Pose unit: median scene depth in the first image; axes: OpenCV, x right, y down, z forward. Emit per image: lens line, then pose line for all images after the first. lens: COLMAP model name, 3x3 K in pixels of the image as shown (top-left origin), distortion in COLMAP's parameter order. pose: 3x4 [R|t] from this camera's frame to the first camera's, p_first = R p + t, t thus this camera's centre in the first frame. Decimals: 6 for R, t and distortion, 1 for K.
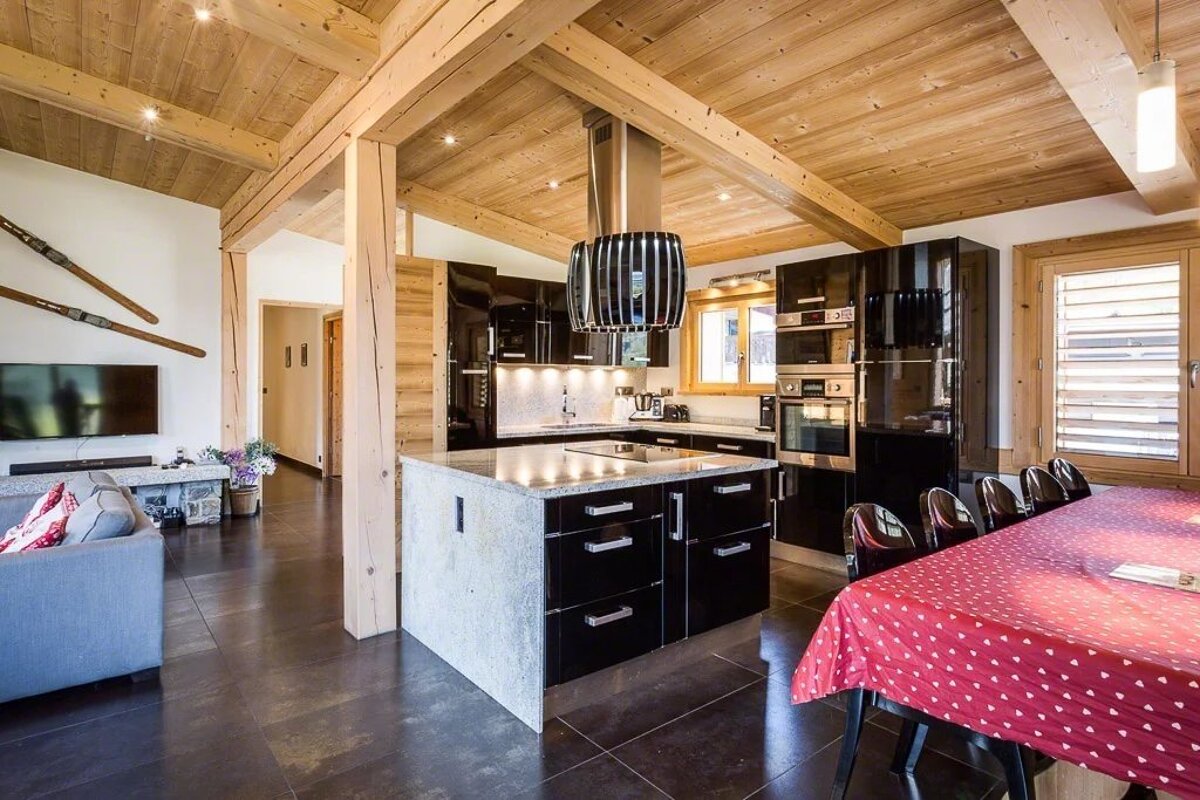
lens RADIAL K [[643.5, 0, 600.0], [0, 643.5, 400.0], [0, 0, 1]] dist [-0.000545, -0.000889]
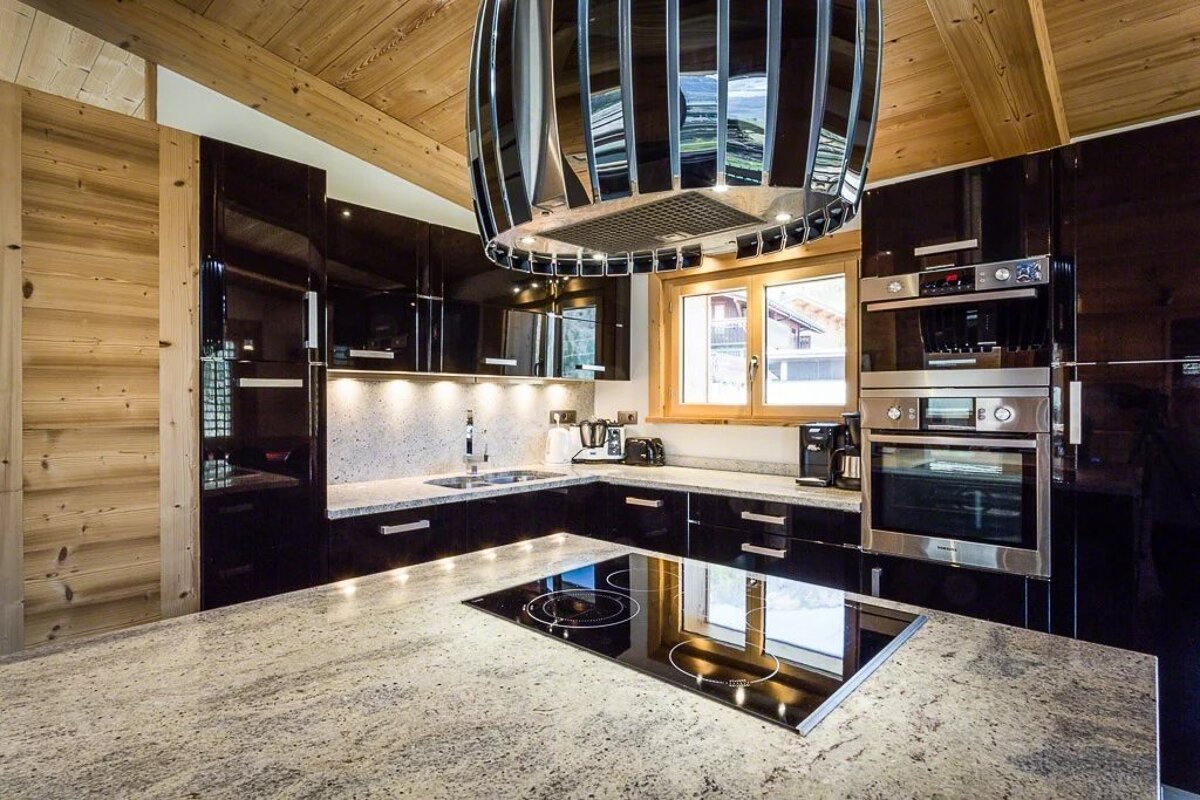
lens RADIAL K [[643.5, 0, 600.0], [0, 643.5, 400.0], [0, 0, 1]] dist [-0.000545, -0.000889]
pose [[0.989896, -0.002313, 0.141779, -0.020058], [0.006774, 0.999497, -0.030990, -0.012525], [-0.141636, 0.031638, 0.989413, 0.402379]]
